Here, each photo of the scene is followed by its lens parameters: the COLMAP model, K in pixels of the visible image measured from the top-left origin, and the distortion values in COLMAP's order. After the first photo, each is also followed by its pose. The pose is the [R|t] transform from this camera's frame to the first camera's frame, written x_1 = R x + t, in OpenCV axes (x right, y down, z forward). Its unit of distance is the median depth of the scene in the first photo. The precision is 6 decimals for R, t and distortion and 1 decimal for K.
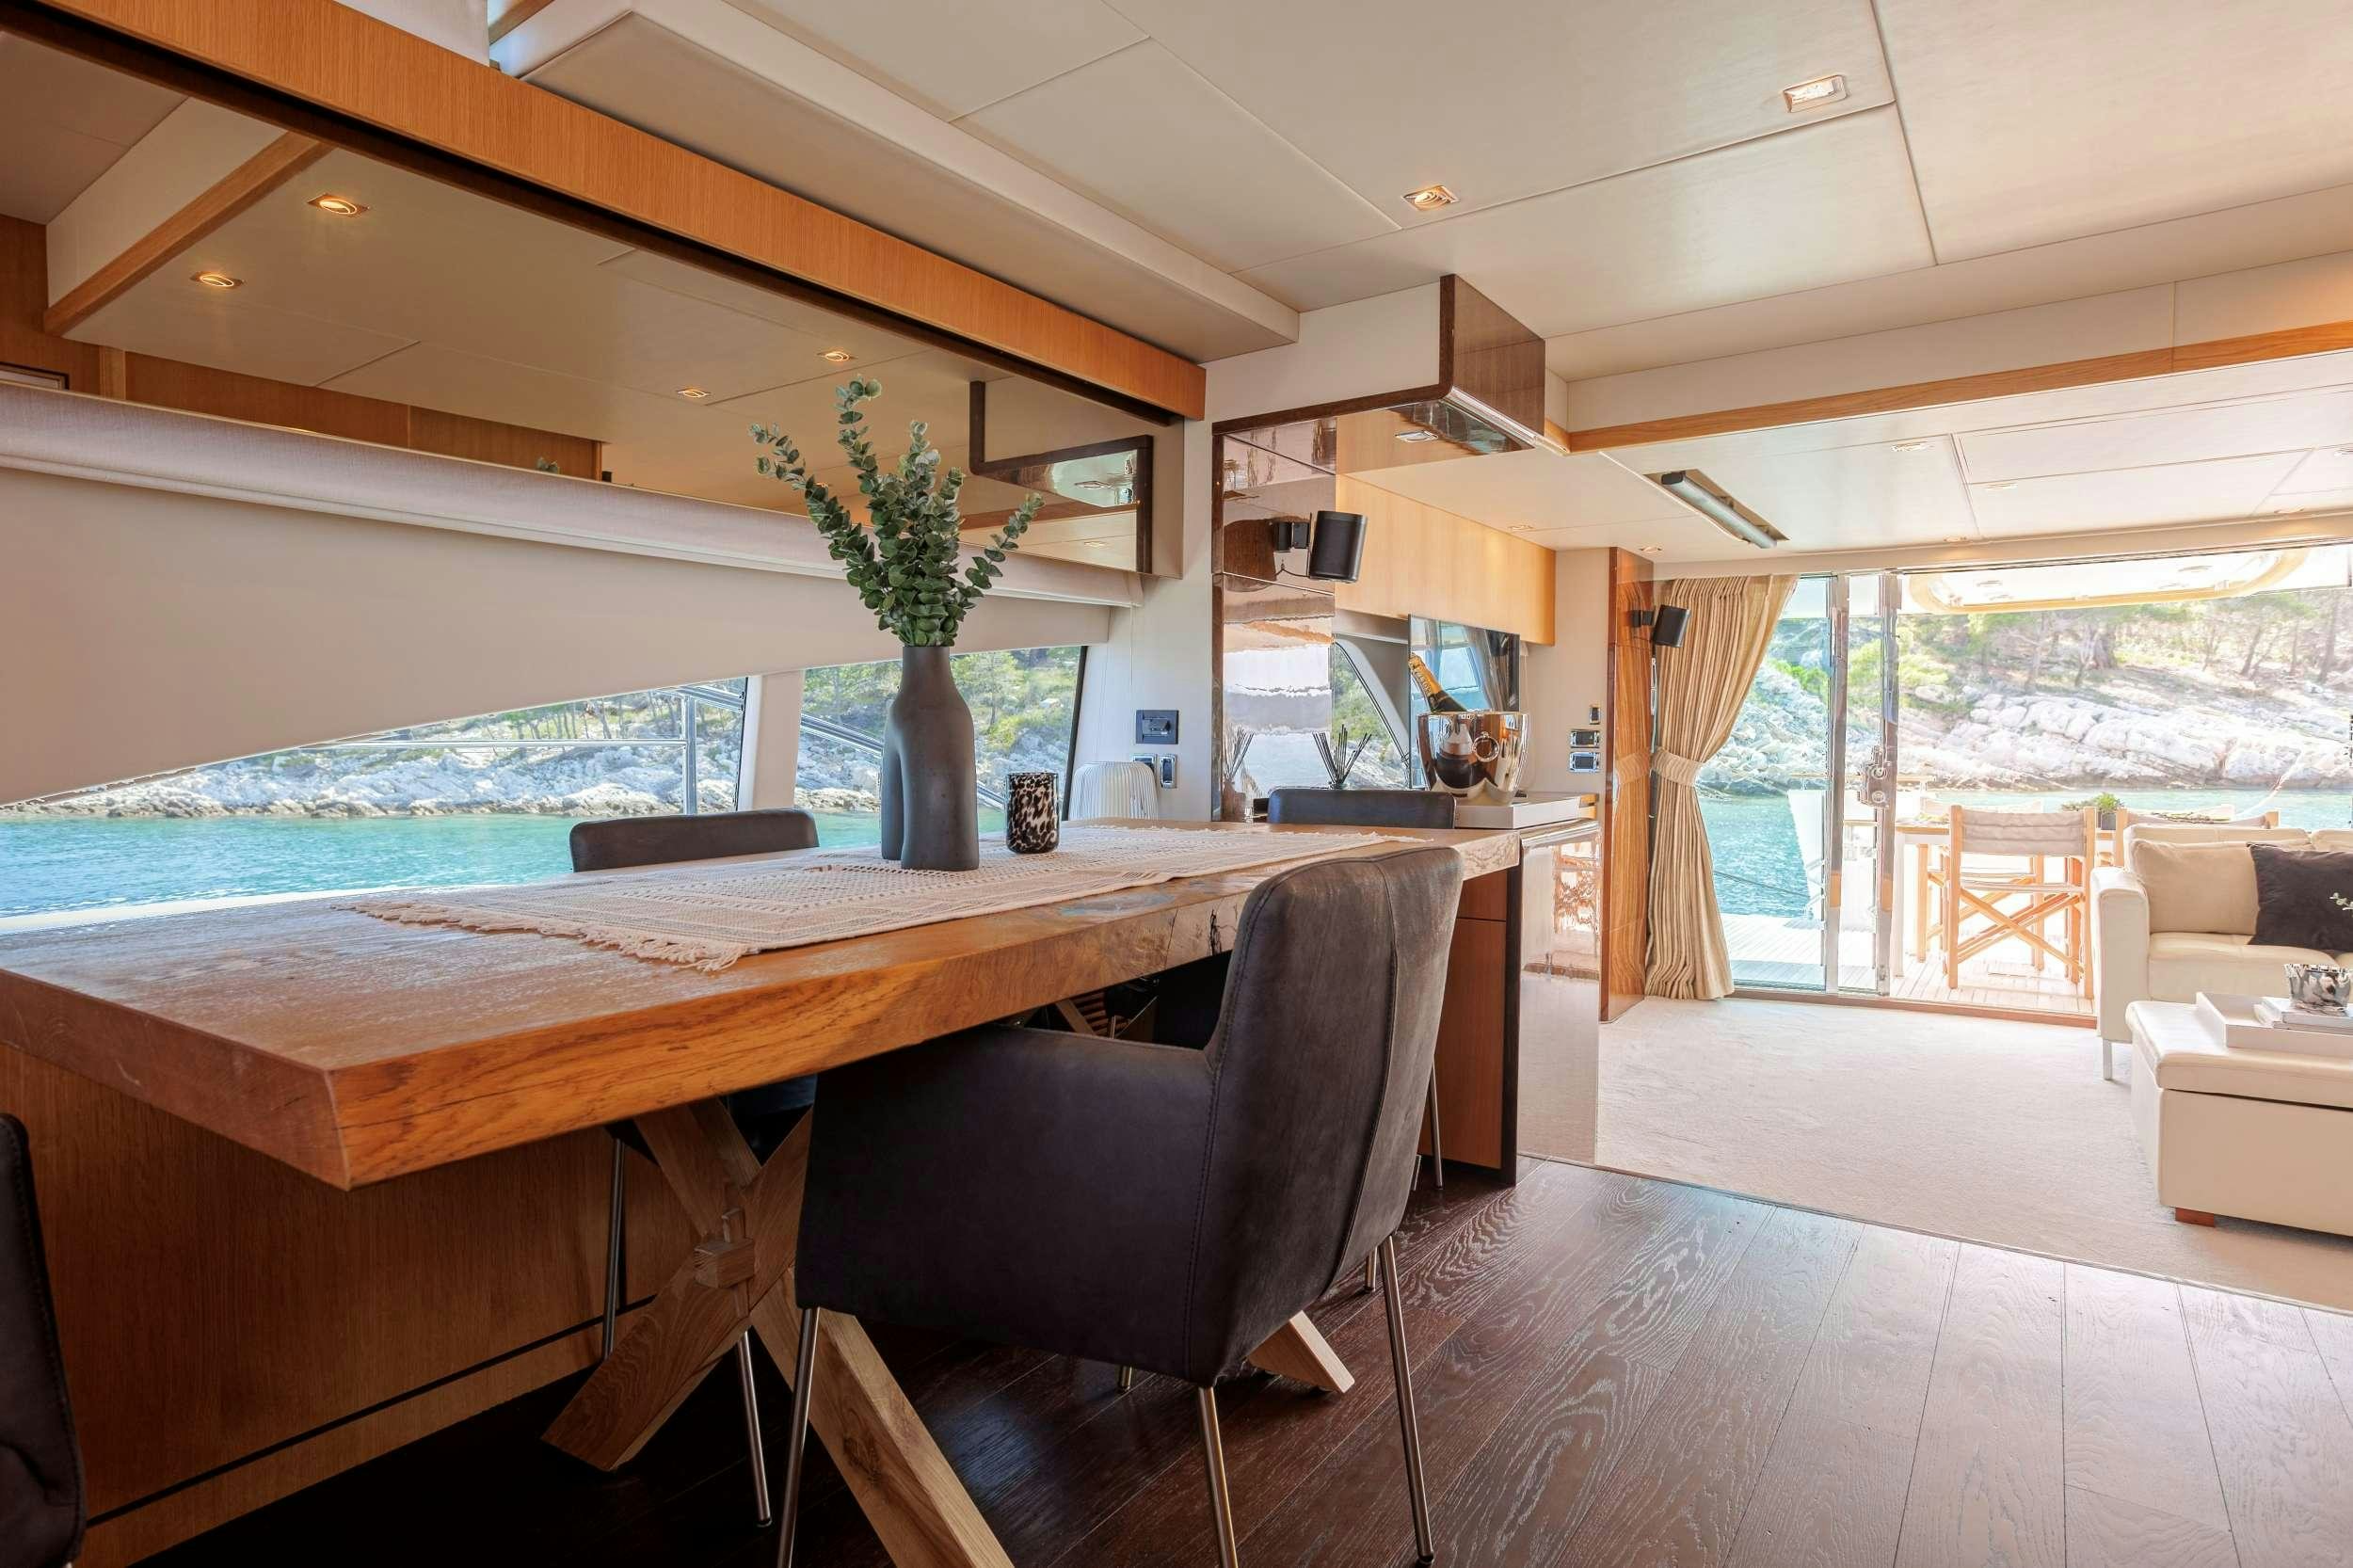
lens RADIAL K [[1160.7, 0, 1176.5], [0, 1160.7, 784.0], [0, 0, 1]] dist [-0.053835, 0.047871]
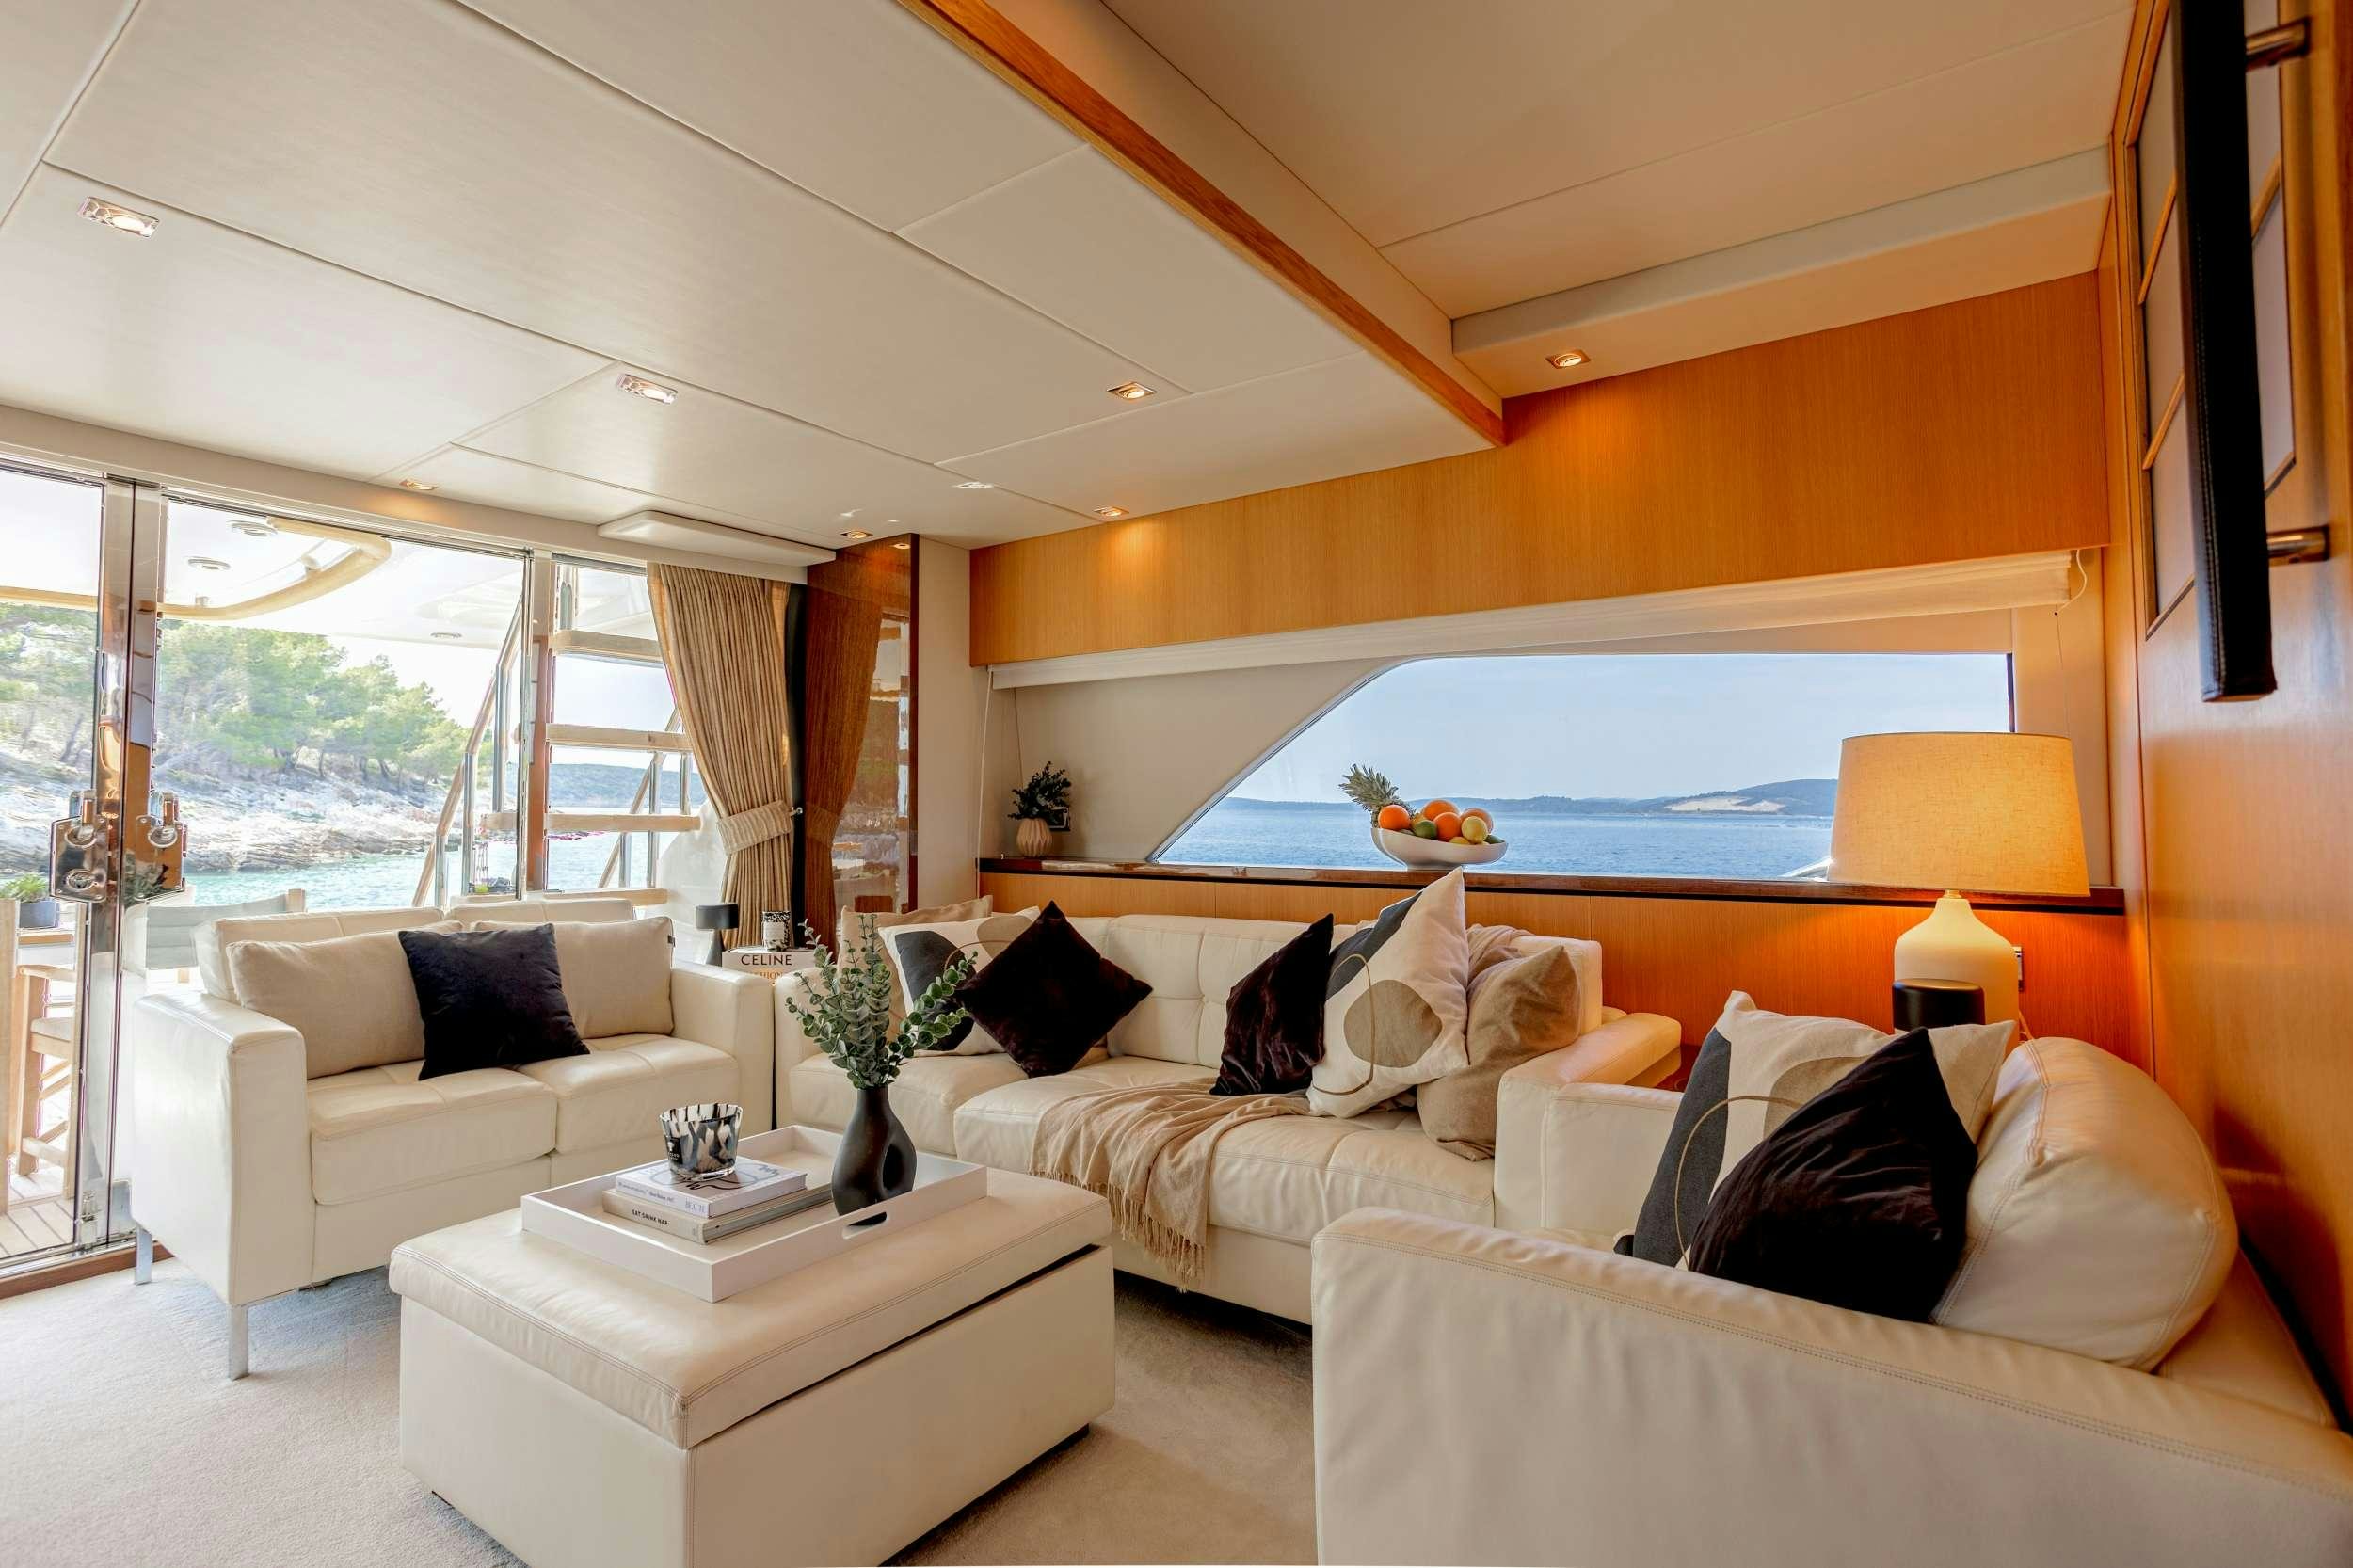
lens RADIAL K [[1160.7, 0, 1176.5], [0, 1160.7, 784.0], [0, 0, 1]] dist [-0.053835, 0.047871]
pose [[0.051059, 0.038810, 0.997941, 0.252563], [0.035962, 0.998525, -0.040673, 0.007806], [-0.998048, 0.037965, 0.049588, 0.478414]]
